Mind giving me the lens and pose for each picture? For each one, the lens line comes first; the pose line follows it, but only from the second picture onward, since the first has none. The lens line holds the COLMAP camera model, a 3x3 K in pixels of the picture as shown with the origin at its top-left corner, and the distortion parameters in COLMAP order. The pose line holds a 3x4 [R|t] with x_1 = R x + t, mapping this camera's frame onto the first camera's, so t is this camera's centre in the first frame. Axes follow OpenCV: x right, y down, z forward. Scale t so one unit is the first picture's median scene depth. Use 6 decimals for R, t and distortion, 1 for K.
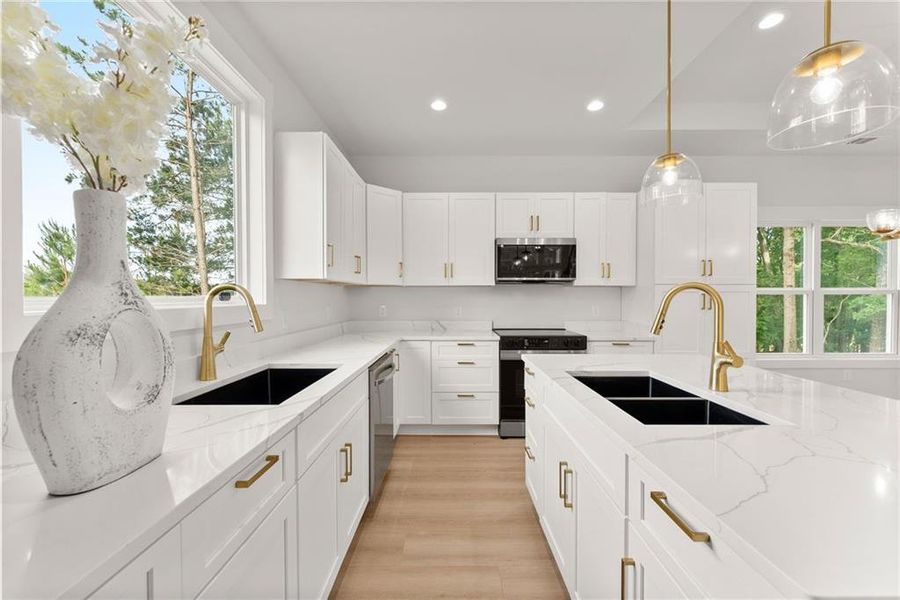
lens RADIAL K [[370.5, 0, 450.0], [0, 370.5, 300.0], [0, 0, 1]] dist [-0.000769, -0.000110]
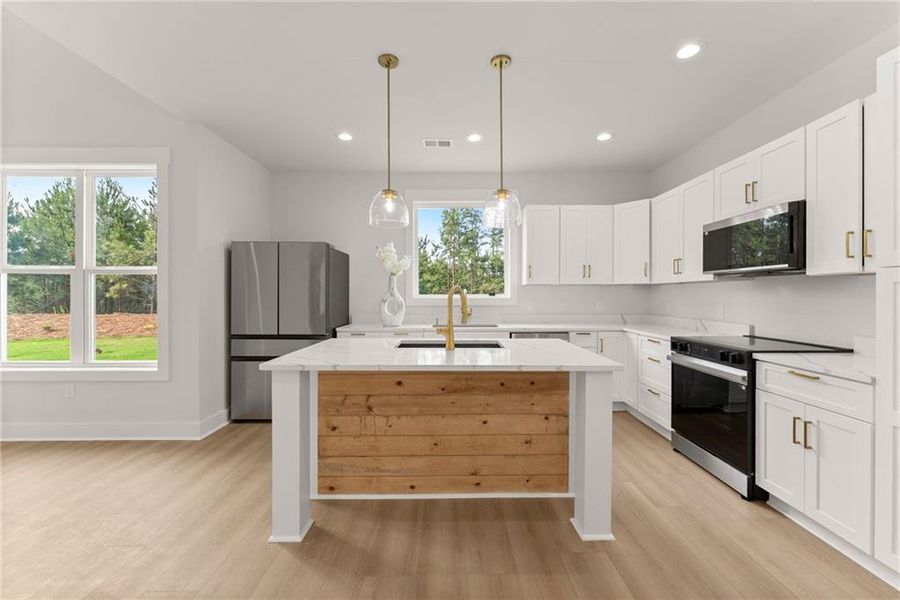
lens RADIAL K [[370.5, 0, 450.0], [0, 370.5, 300.0], [0, 0, 1]] dist [-0.000769, -0.000110]
pose [[-0.011875, 0.011865, -0.999859, 0.986875], [-0.001904, 0.999928, 0.011889, -0.003696], [0.999928, 0.002045, -0.011852, 0.427236]]
